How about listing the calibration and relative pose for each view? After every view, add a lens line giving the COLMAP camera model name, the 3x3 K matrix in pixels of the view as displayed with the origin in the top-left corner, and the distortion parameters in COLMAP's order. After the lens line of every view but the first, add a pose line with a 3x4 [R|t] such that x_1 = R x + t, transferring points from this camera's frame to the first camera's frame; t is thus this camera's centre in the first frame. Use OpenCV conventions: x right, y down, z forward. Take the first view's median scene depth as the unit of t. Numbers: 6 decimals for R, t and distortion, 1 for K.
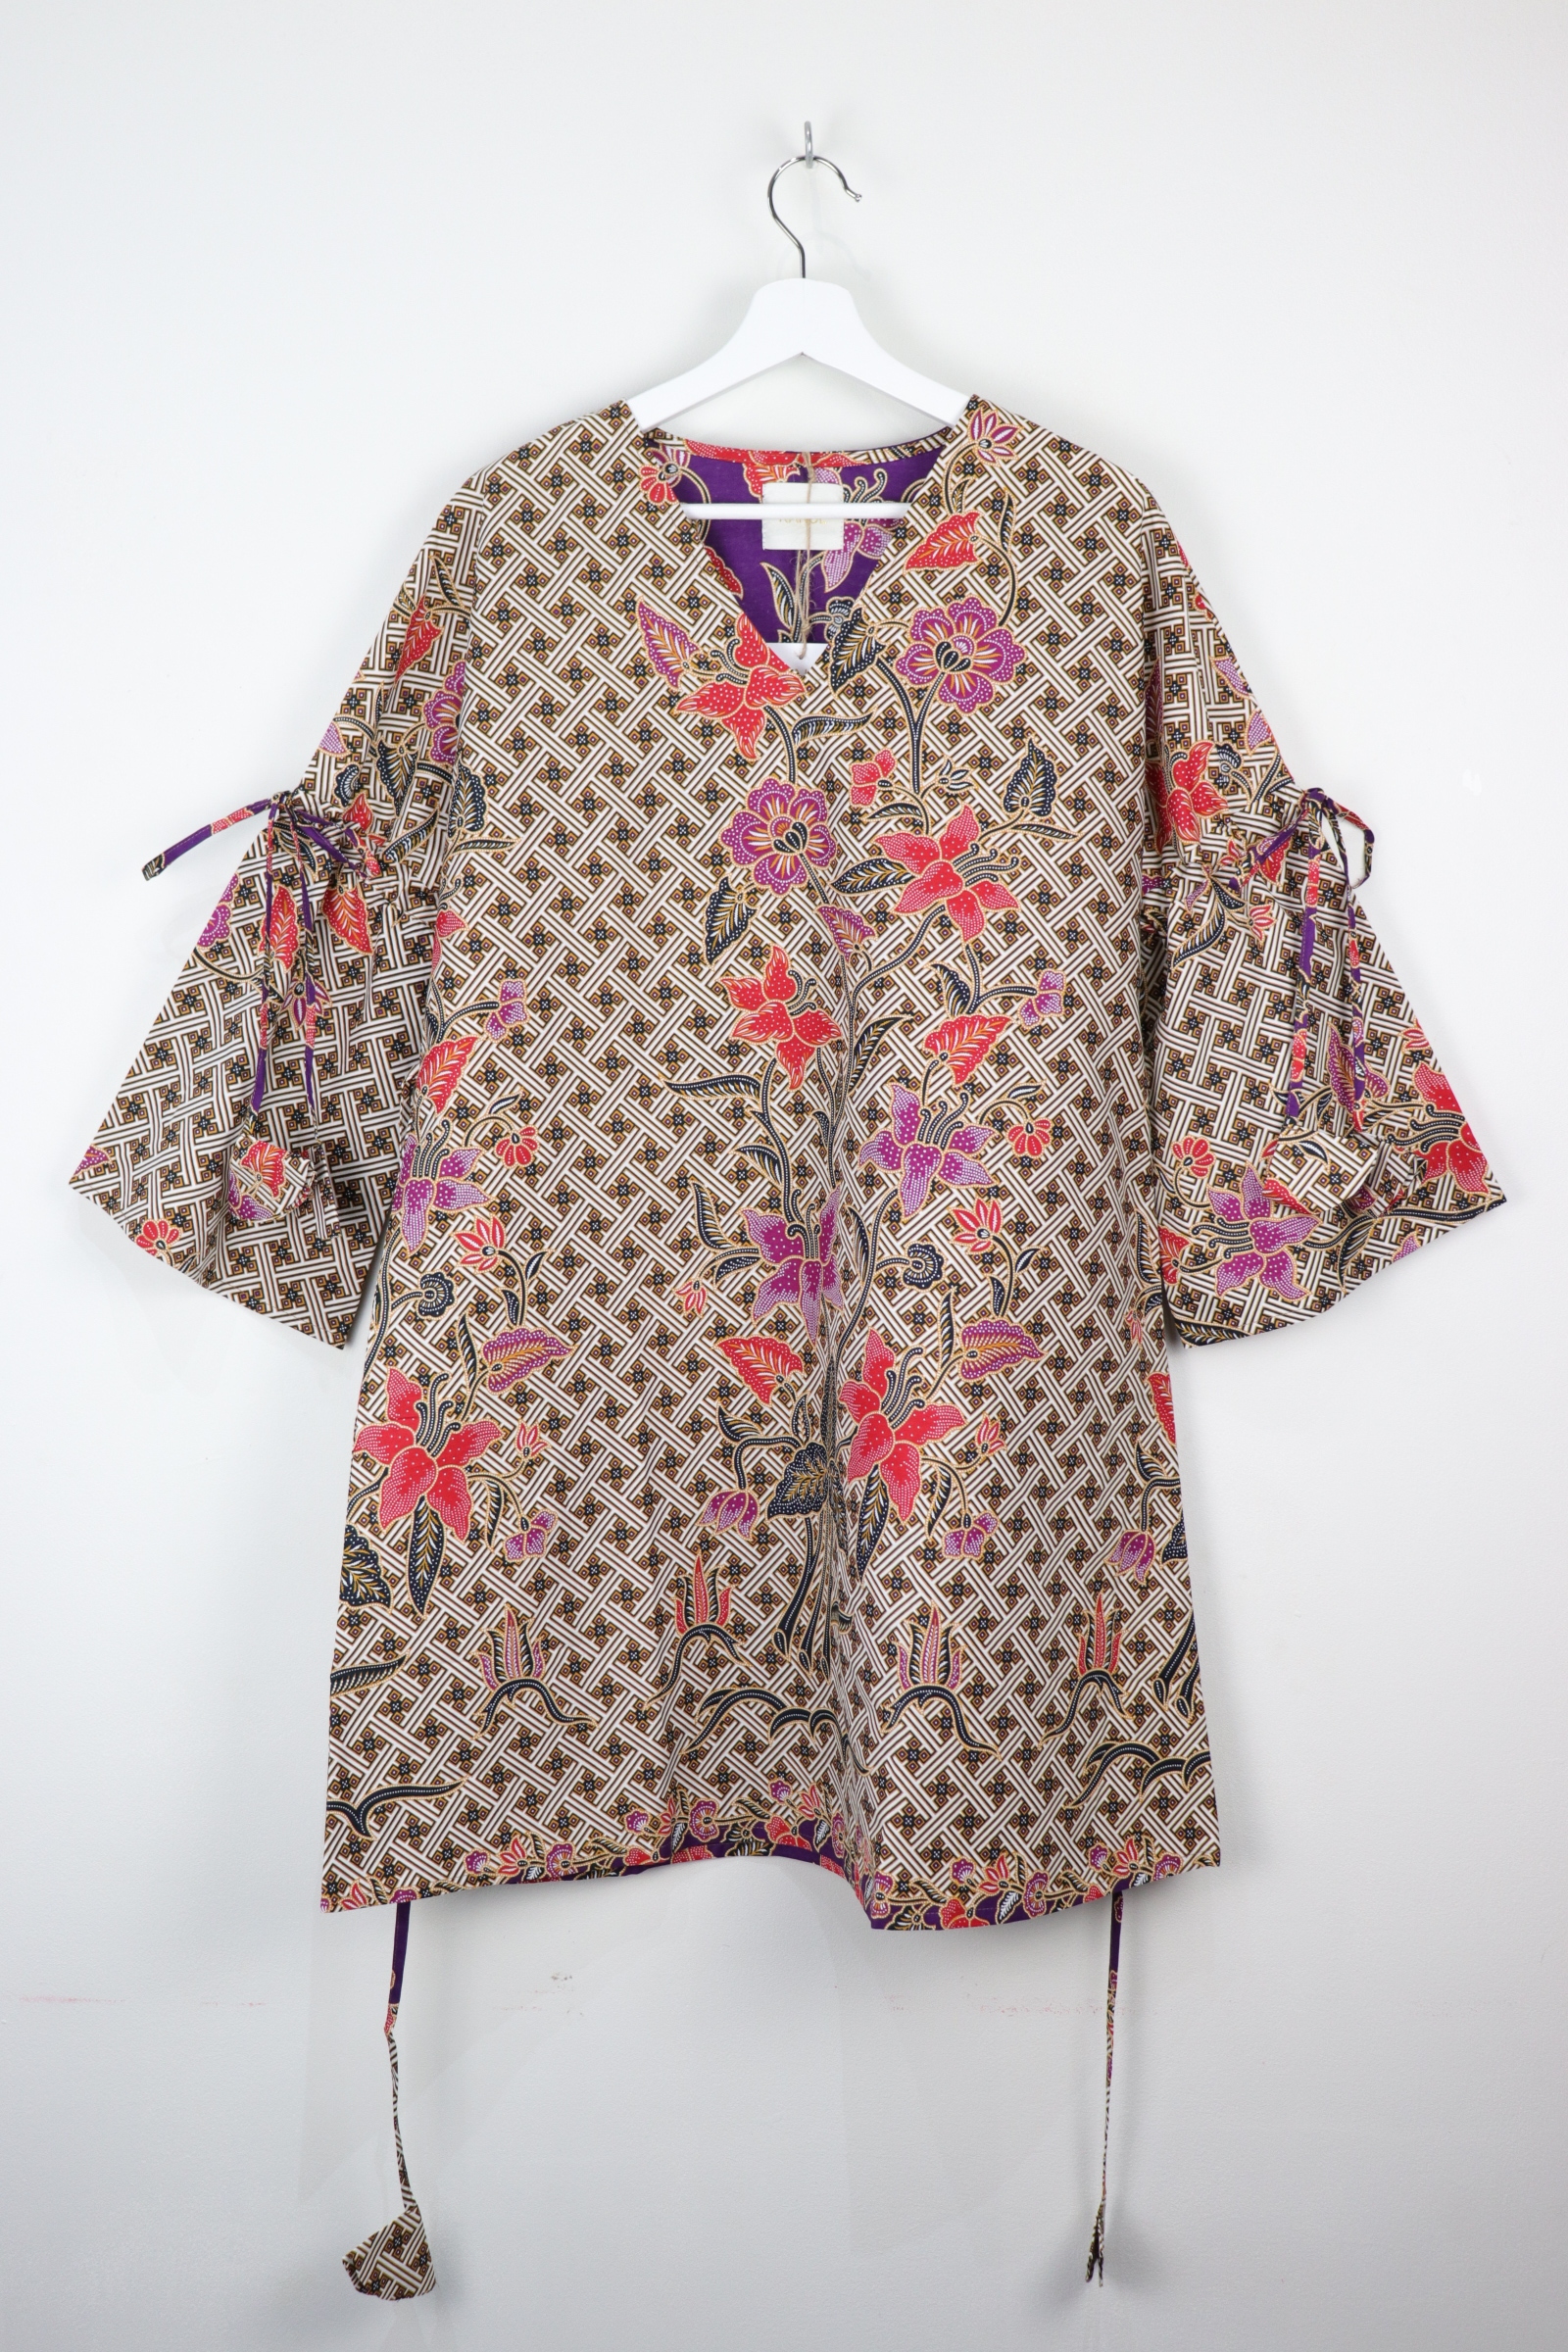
lens RADIAL K [[2457.9, 0, 784.0], [0, 2457.9, 1176.0], [0, 0, 1]] dist [-0.101326, 0.222226]
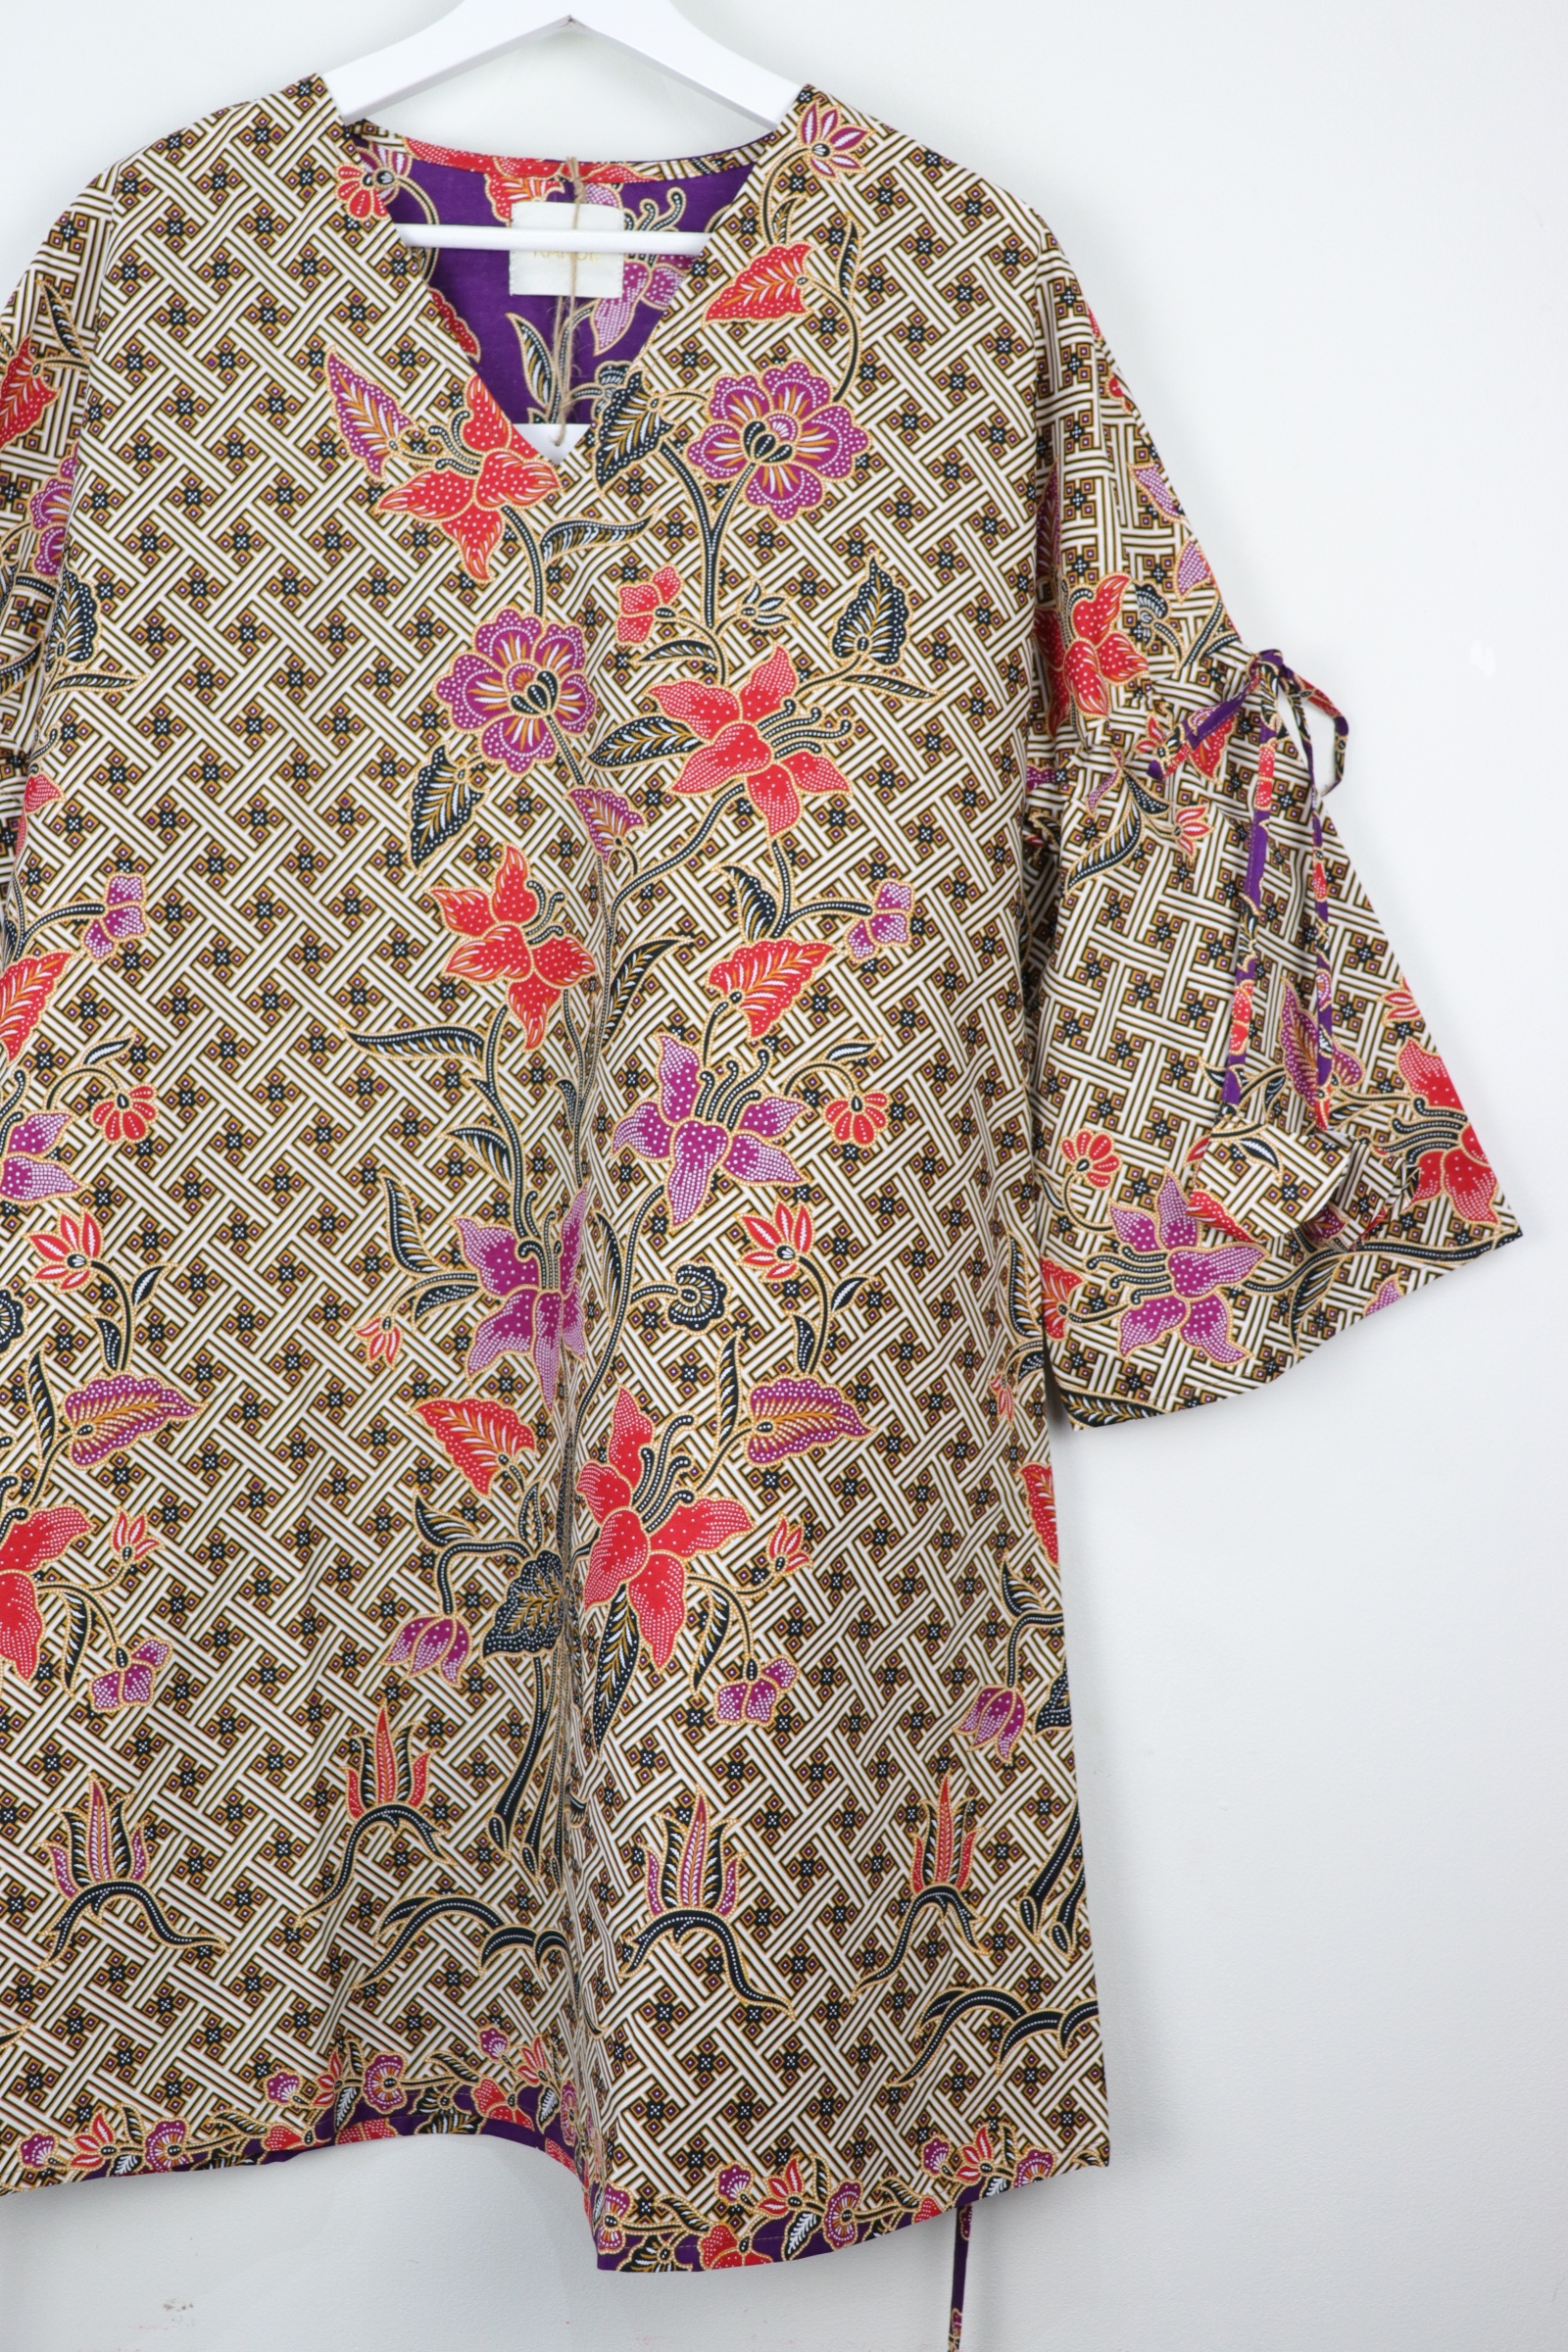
lens RADIAL K [[2457.9, 0, 784.0], [0, 2457.9, 1176.0], [0, 0, 1]] dist [-0.101326, 0.222226]
pose [[0.998916, 0.027836, 0.037298, 0.052751], [-0.026061, 0.998542, -0.047279, 0.033668], [-0.038560, 0.046256, 0.998185, 0.299094]]
